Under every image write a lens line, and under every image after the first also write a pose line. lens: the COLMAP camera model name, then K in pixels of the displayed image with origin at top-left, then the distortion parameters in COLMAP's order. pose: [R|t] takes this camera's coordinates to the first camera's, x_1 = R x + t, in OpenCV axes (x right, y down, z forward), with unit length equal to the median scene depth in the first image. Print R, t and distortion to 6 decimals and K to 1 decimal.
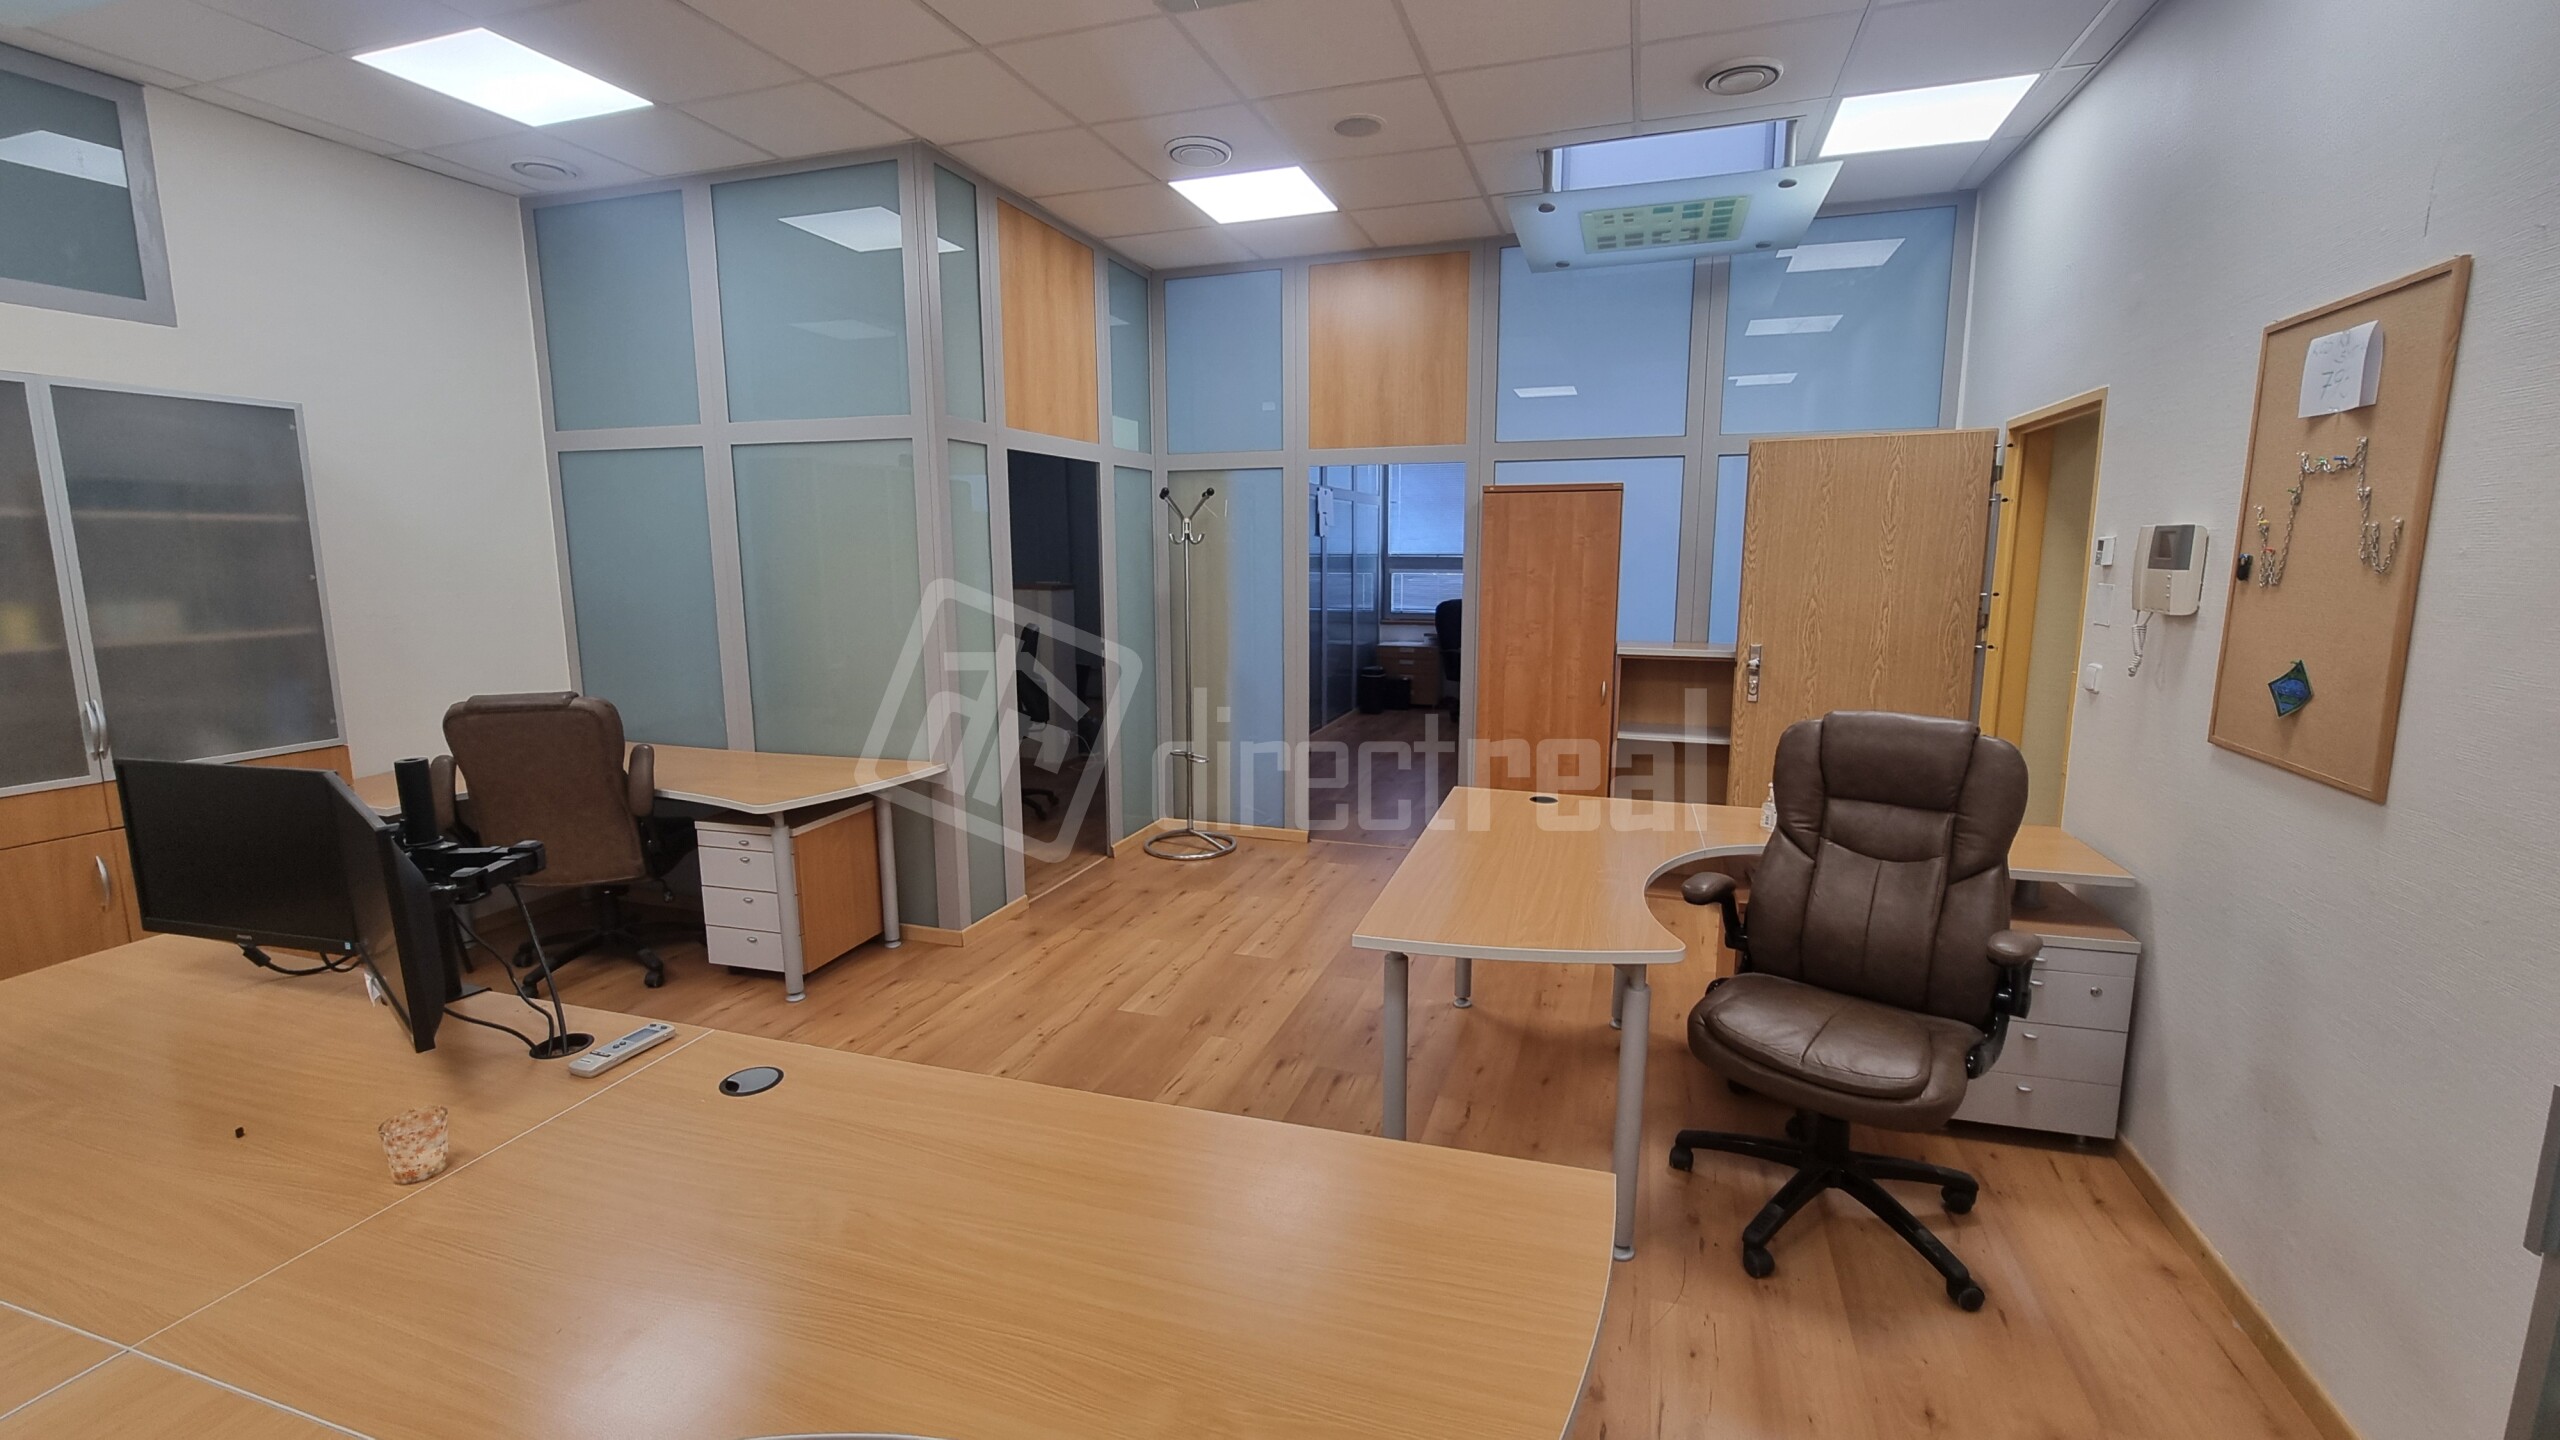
lens RADIAL K [[1054.3, 0, 1275.9], [0, 1054.3, 710.3], [0, 0, 1]] dist [-0.002100, -0.000668]
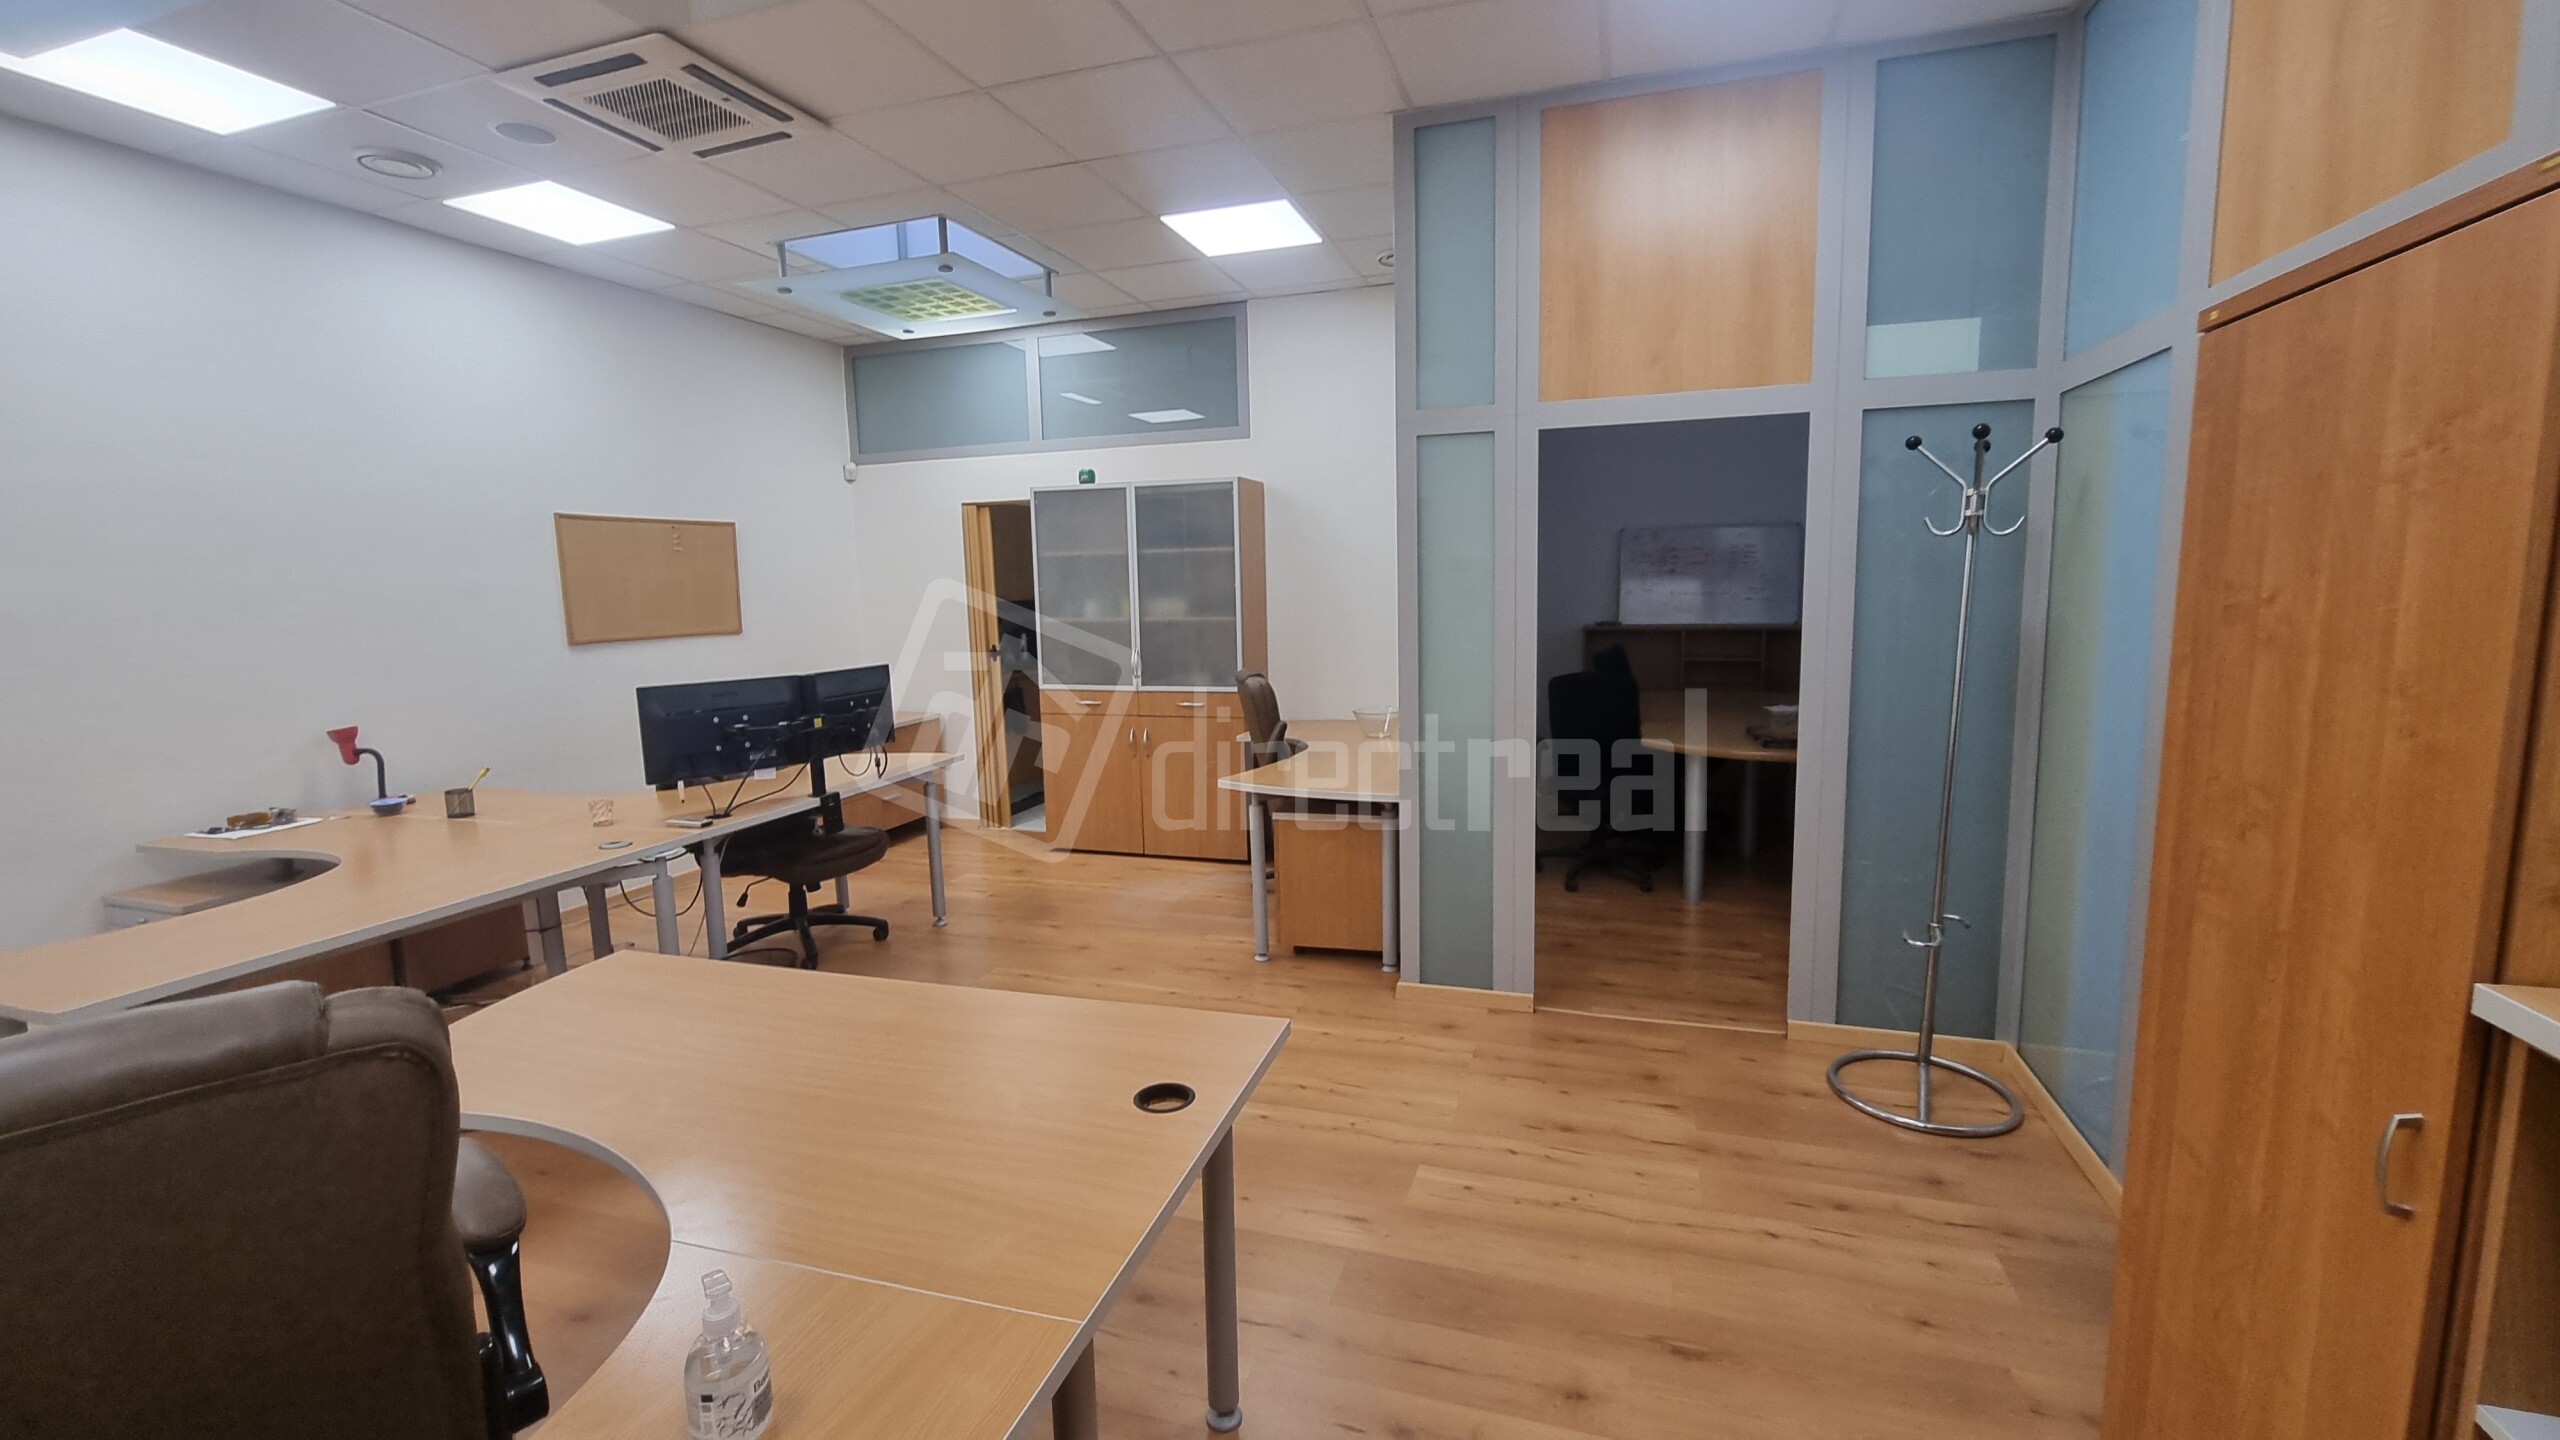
lens RADIAL K [[1054.3, 0, 1280.9], [0, 1054.3, 707.4], [0, 0, 1]] dist [-0.002100, -0.000668]
pose [[0.023620, 0.121598, -0.992298, 0.559630], [-0.133105, 0.984121, 0.117428, -0.113301], [0.990821, 0.129306, 0.039430, 0.824534]]
